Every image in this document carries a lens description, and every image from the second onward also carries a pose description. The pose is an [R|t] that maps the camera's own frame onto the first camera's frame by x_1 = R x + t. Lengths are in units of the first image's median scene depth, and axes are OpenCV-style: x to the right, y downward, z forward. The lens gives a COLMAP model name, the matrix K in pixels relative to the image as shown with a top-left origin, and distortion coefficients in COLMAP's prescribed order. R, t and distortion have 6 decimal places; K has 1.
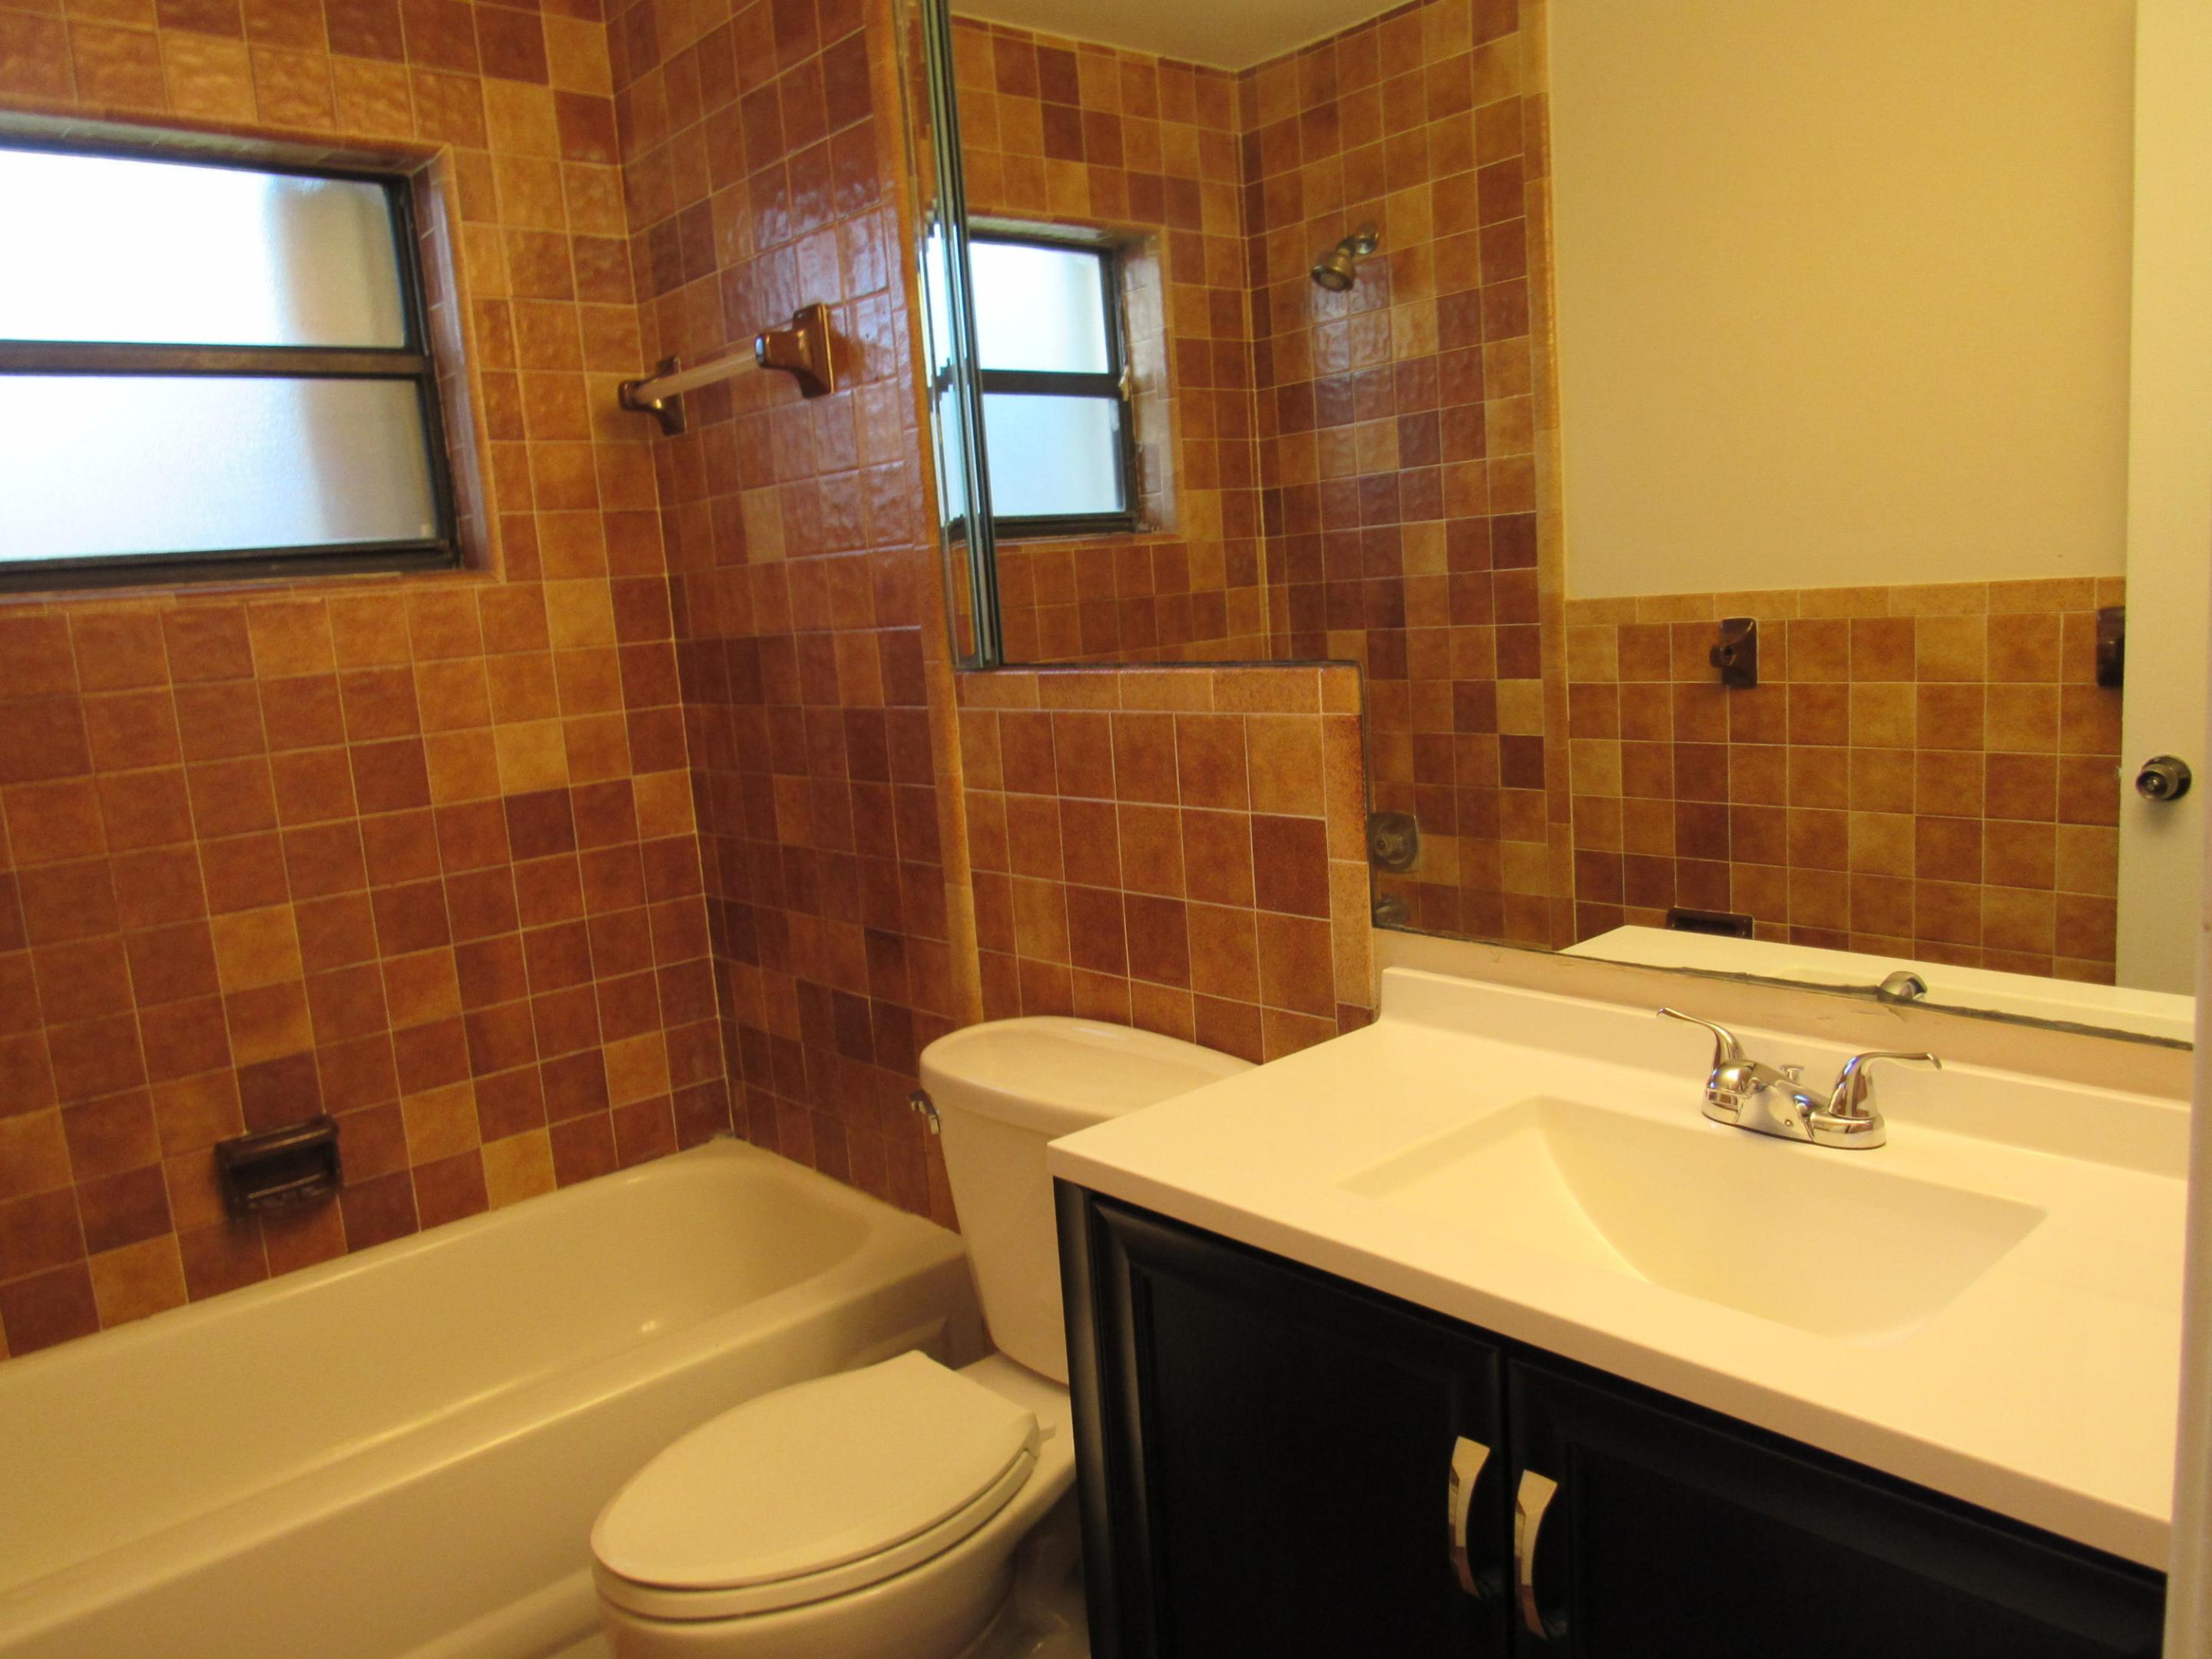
lens RADIAL K [[1587.8, 0, 1109.1], [0, 1587.8, 825.3], [0, 0, 1]] dist [-0.034401, 0.013614]
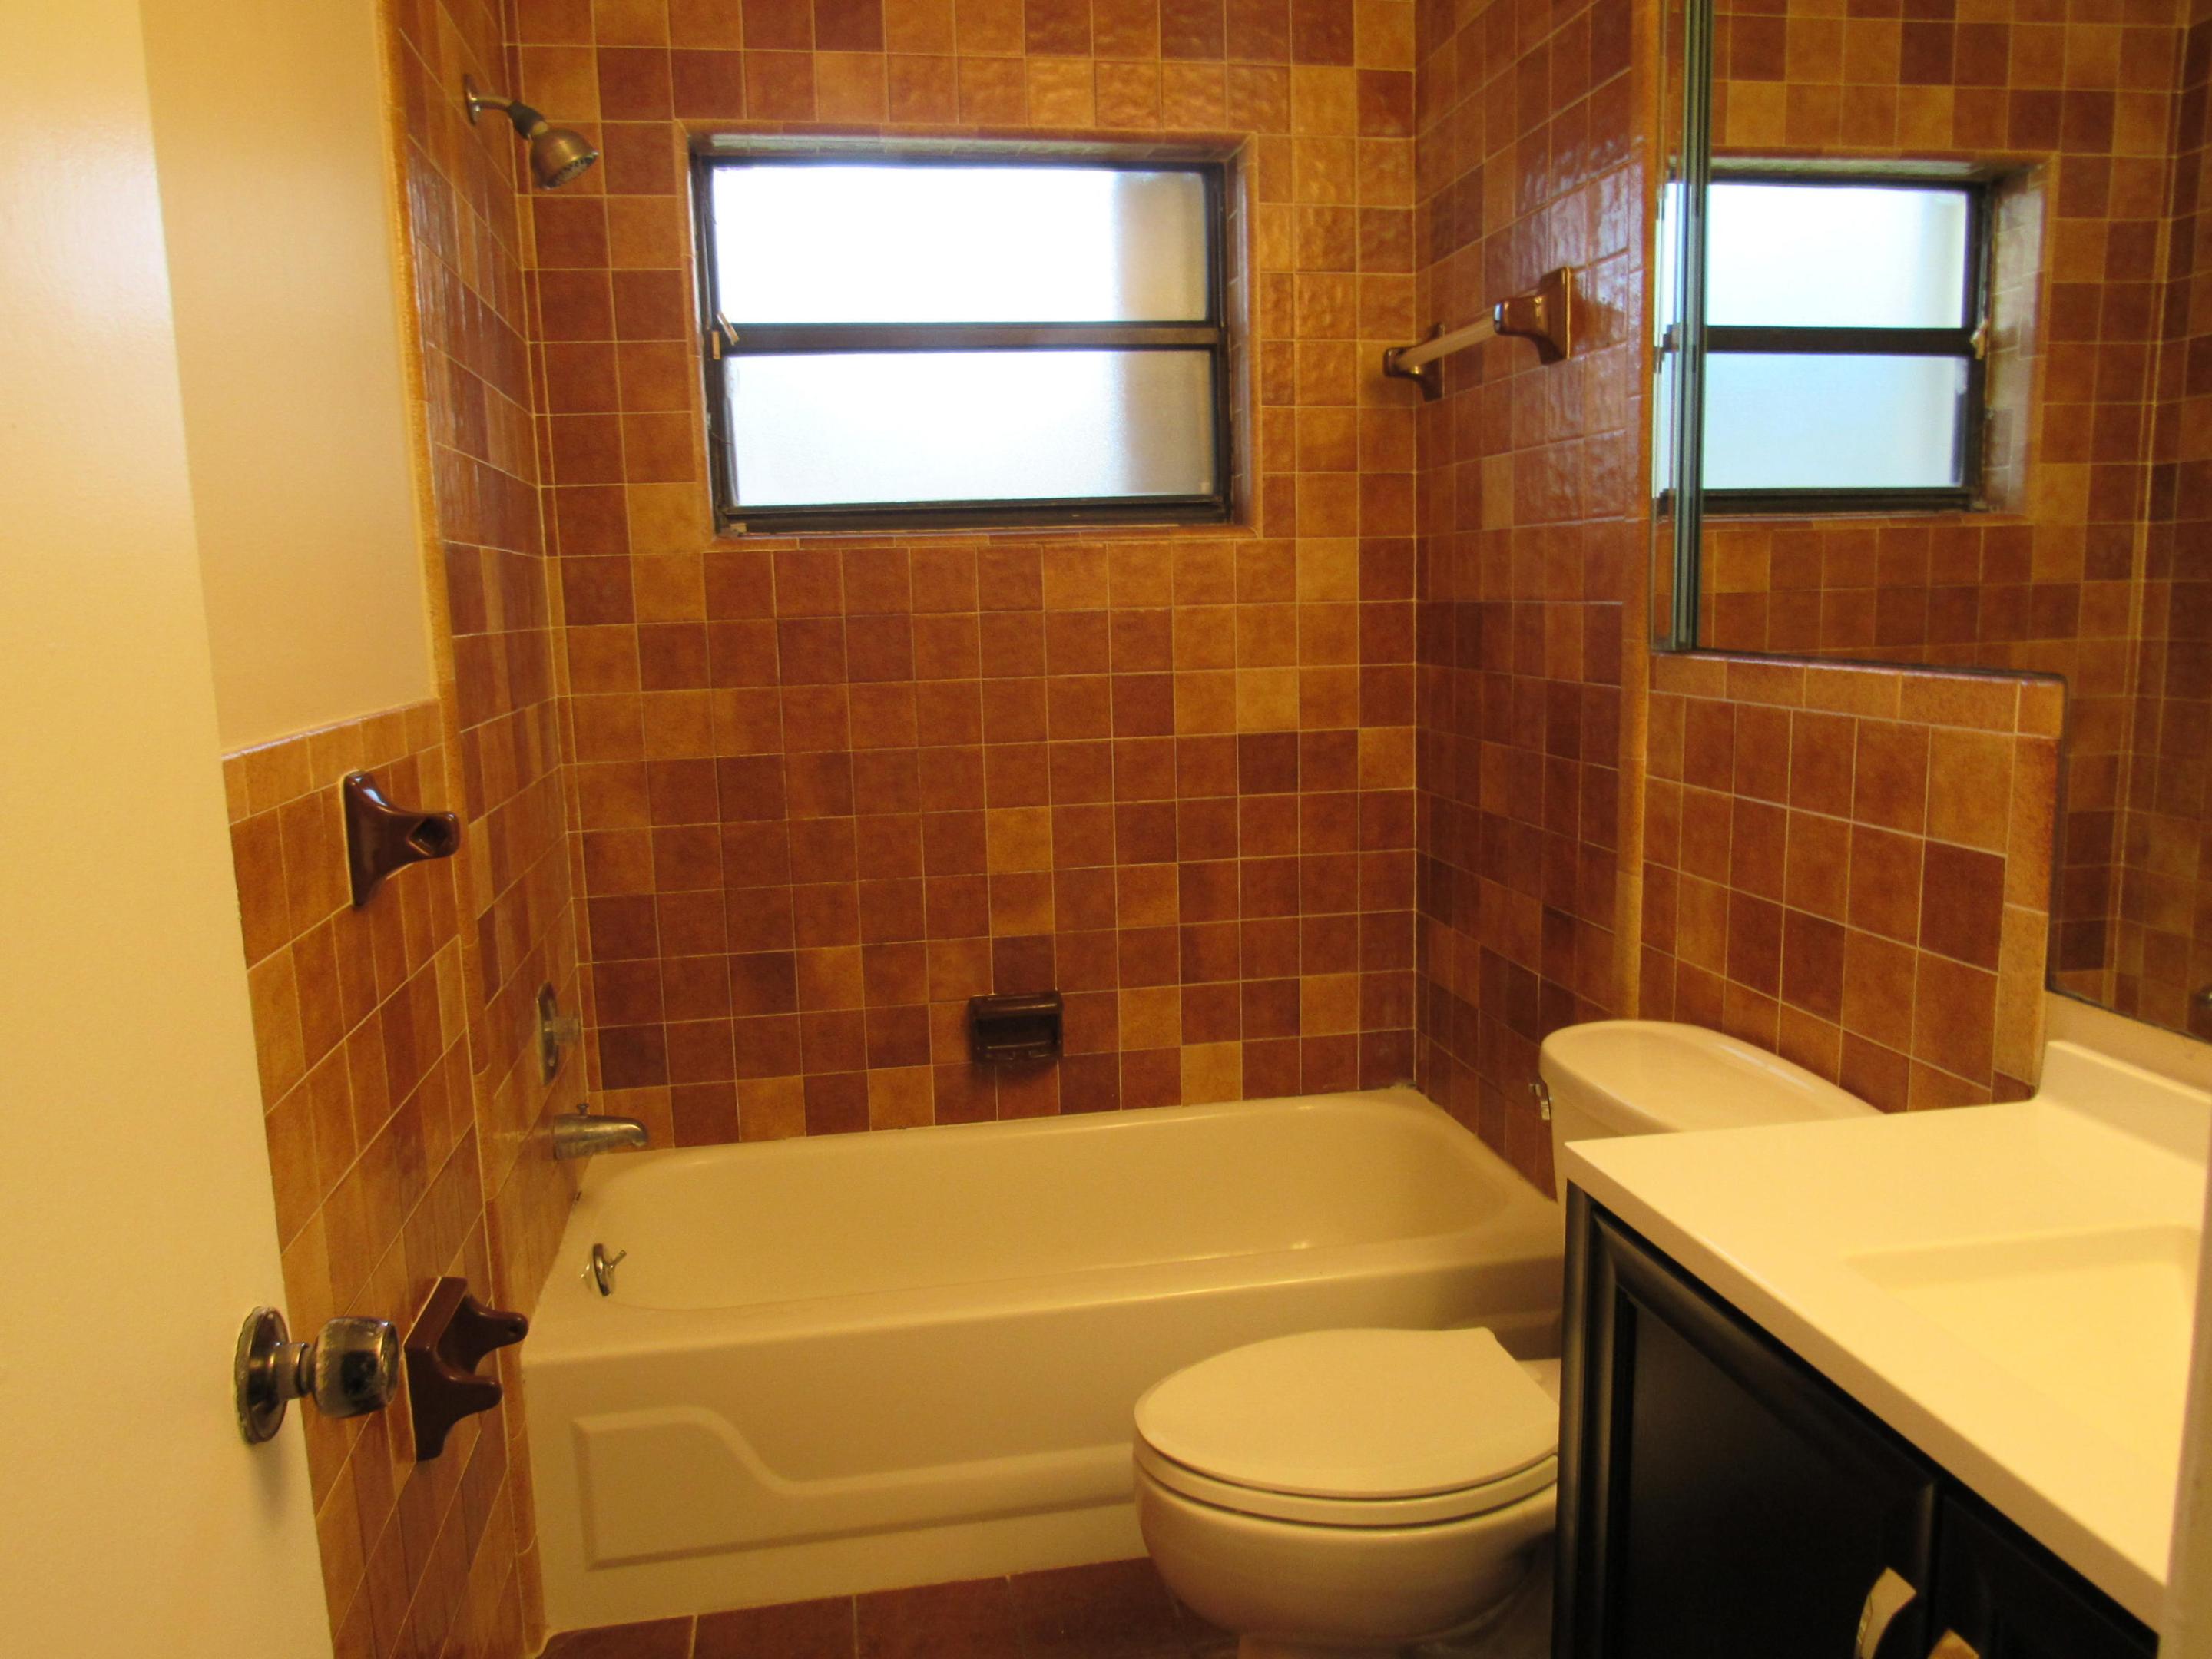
lens RADIAL K [[1592.1, 0, 1099.7], [0, 1592.1, 824.9], [0, 0, 1]] dist [-0.040362, 0.041222]
pose [[0.849350, 0.131370, -0.511221, 0.110307], [-0.118885, 0.991259, 0.057209, -0.008063], [0.514267, 0.012186, 0.857543, 0.012823]]
